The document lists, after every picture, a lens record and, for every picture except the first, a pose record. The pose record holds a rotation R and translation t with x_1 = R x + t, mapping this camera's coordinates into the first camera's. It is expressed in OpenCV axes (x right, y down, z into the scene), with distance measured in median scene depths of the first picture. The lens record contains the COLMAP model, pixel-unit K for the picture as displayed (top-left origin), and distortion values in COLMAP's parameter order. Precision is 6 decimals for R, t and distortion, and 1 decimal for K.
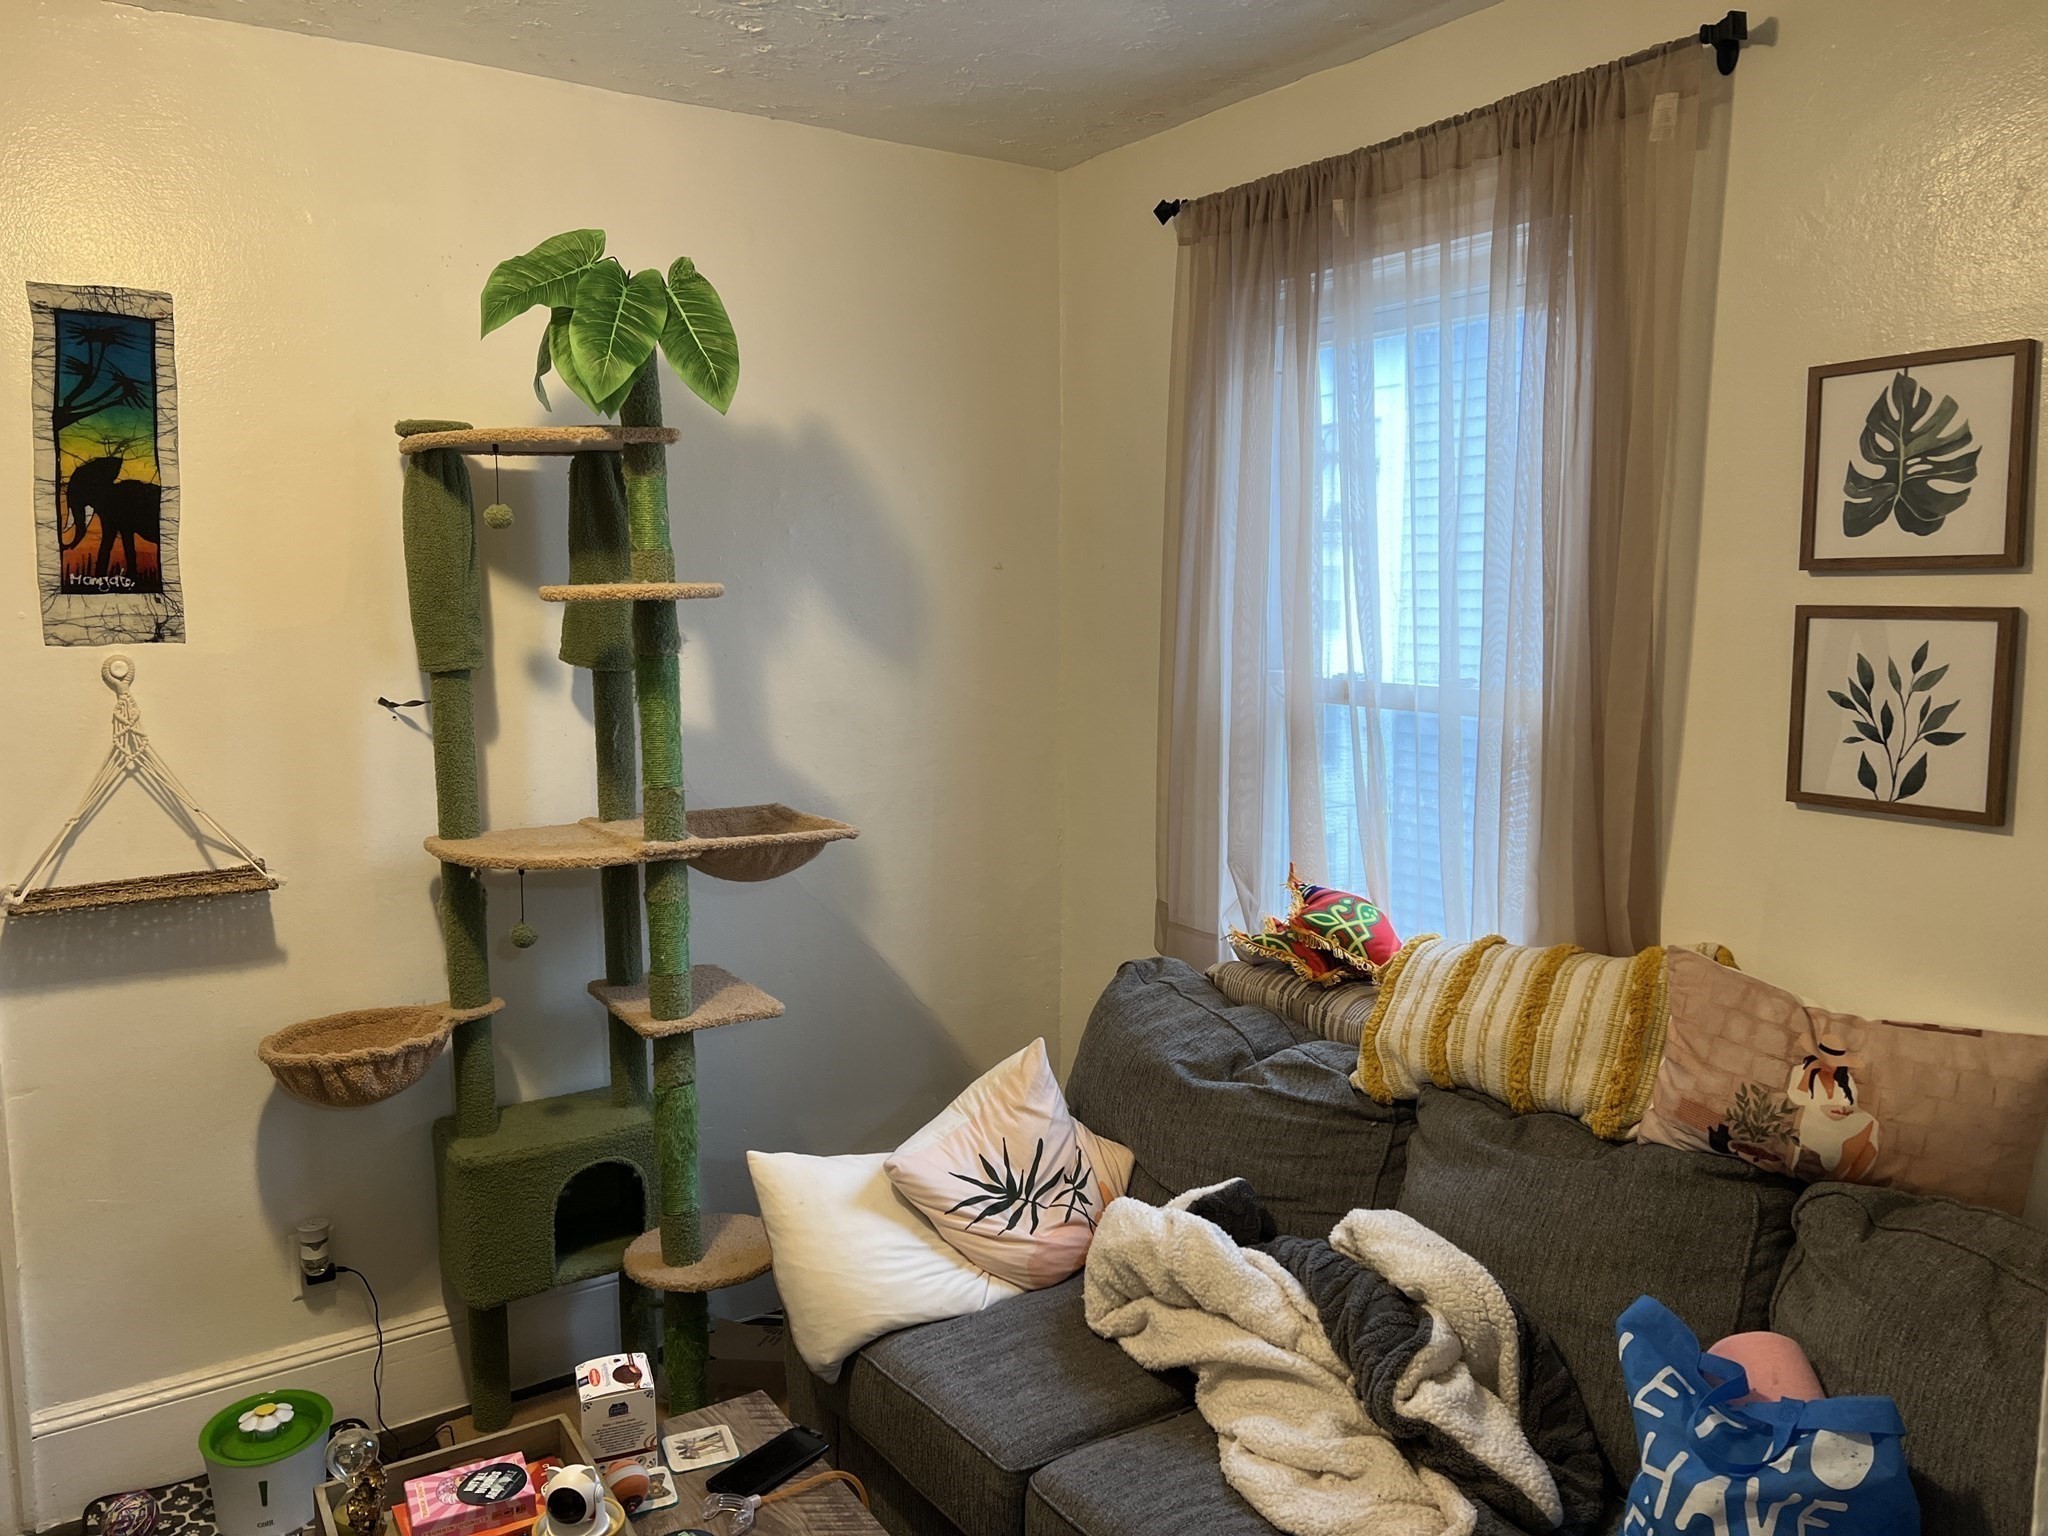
lens RADIAL K [[1525.6, 0, 1022.1], [0, 1525.6, 766.2], [0, 0, 1]] dist [0.056909, -0.056083]
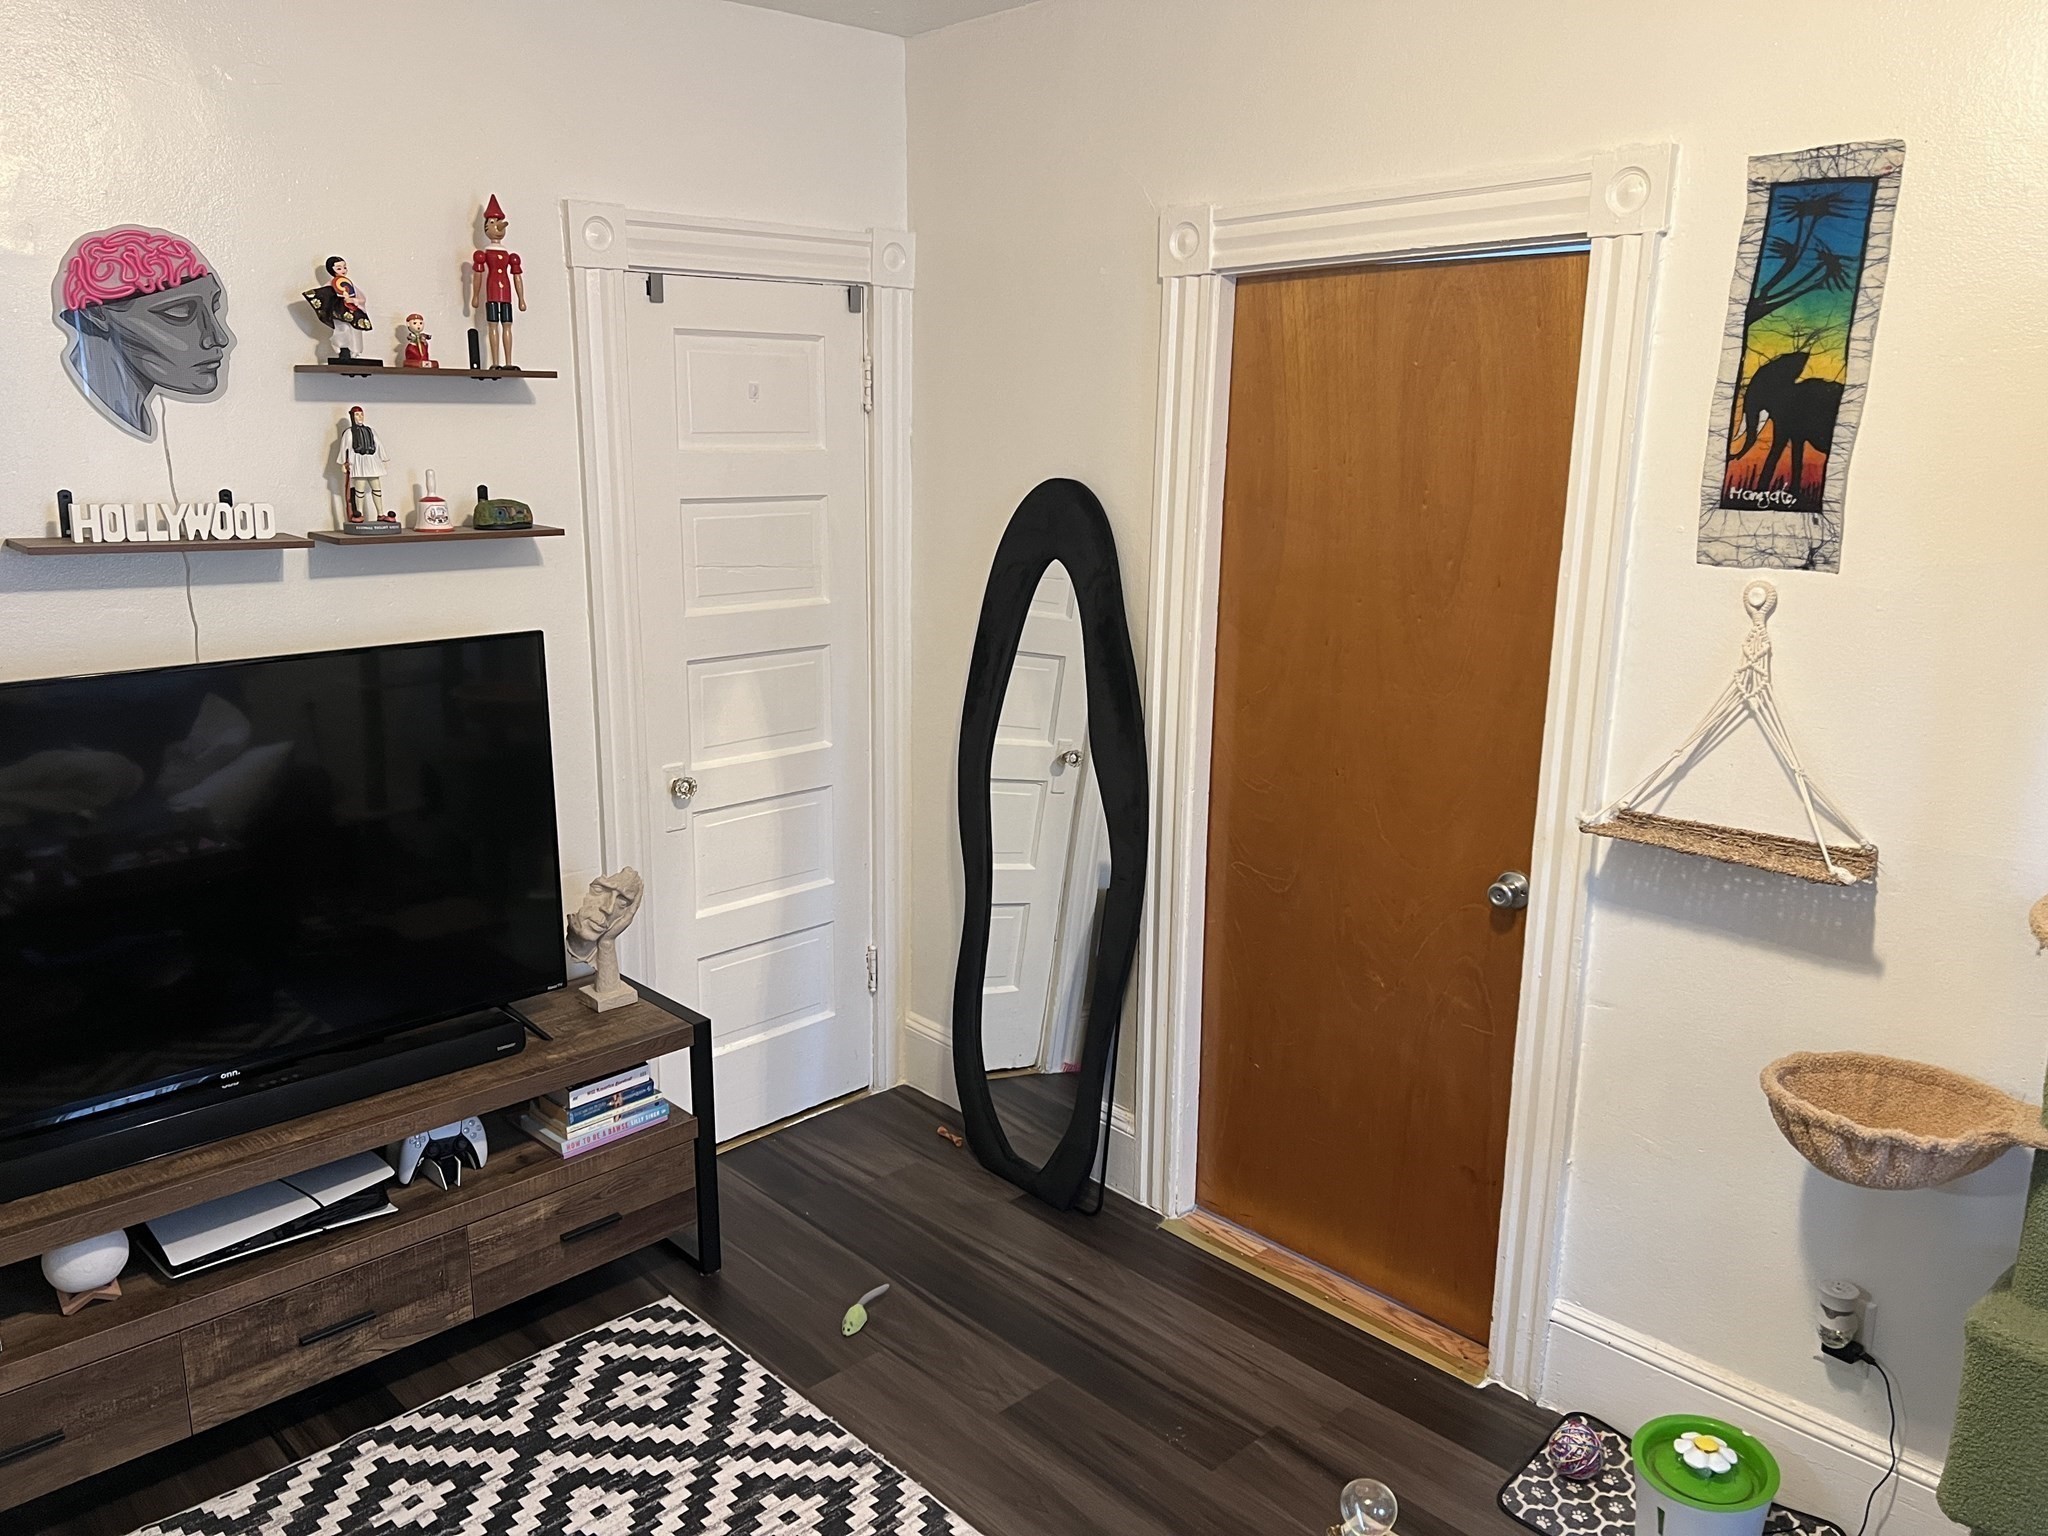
lens RADIAL K [[1525.6, 0, 1022.5], [0, 1525.6, 769.8], [0, 0, 1]] dist [0.056909, -0.056083]
pose [[0.183523, 0.227288, -0.956378, 0.208068], [-0.129177, 0.970042, 0.205747, -0.094600], [0.974491, 0.085783, 0.207385, 0.416168]]
